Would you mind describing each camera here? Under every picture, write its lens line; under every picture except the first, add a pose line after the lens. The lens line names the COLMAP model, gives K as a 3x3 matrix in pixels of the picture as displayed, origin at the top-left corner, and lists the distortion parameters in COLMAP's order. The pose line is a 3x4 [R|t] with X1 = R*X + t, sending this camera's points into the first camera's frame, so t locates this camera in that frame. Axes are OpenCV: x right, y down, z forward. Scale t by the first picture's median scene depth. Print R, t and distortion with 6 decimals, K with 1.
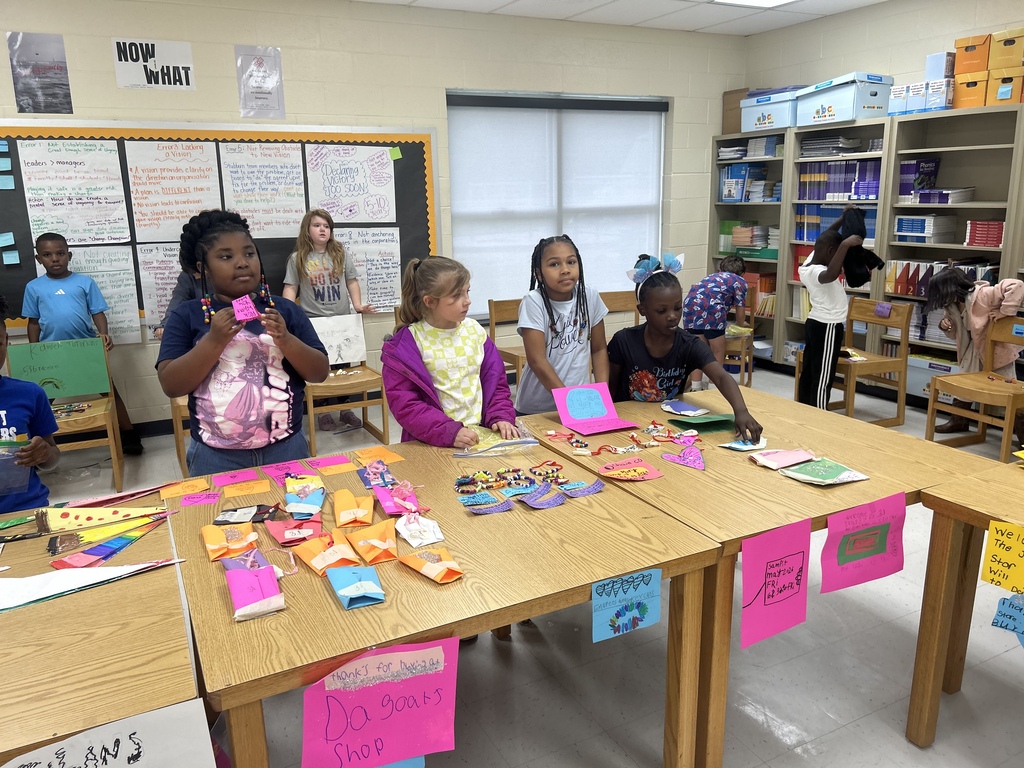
lens RADIAL K [[766.3, 0, 514.0], [0, 766.3, 374.0], [0, 0, 1]] dist [0.049374, -0.054977]
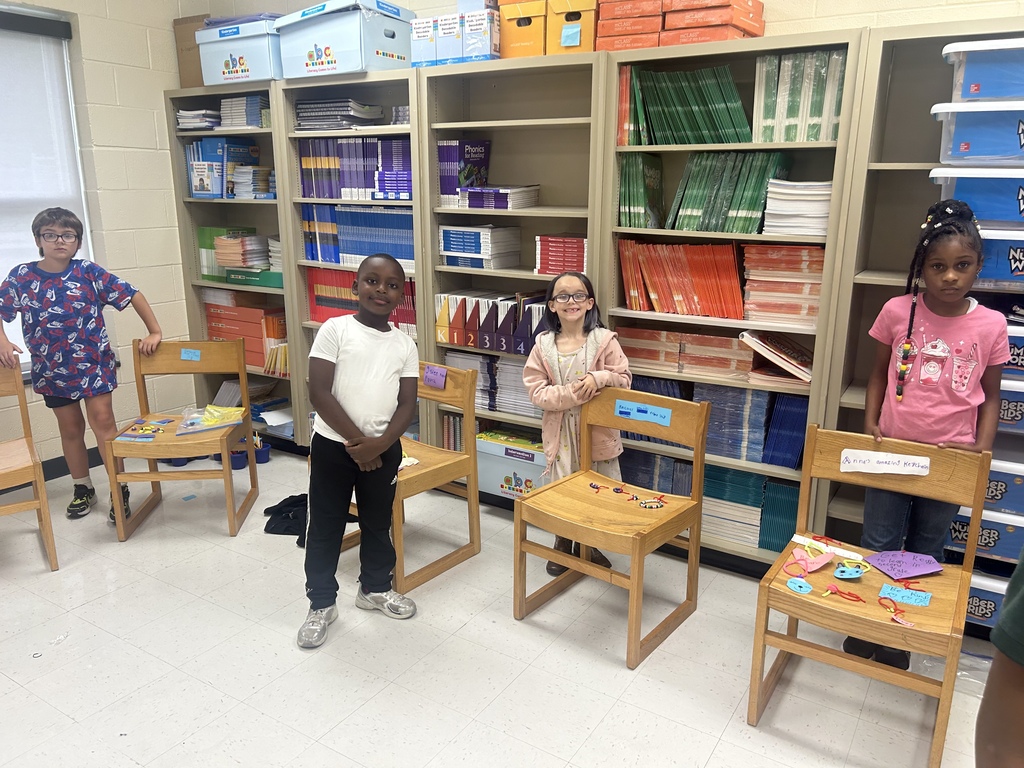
lens RADIAL K [[766.3, 0, 512.5], [0, 766.3, 392.2], [0, 0, 1]] dist [0.049374, -0.054977]
pose [[0.864892, -0.105072, 0.490839, 0.093835], [0.091048, 0.994464, 0.052448, -0.041036], [-0.493632, -0.000672, 0.869670, 0.177901]]
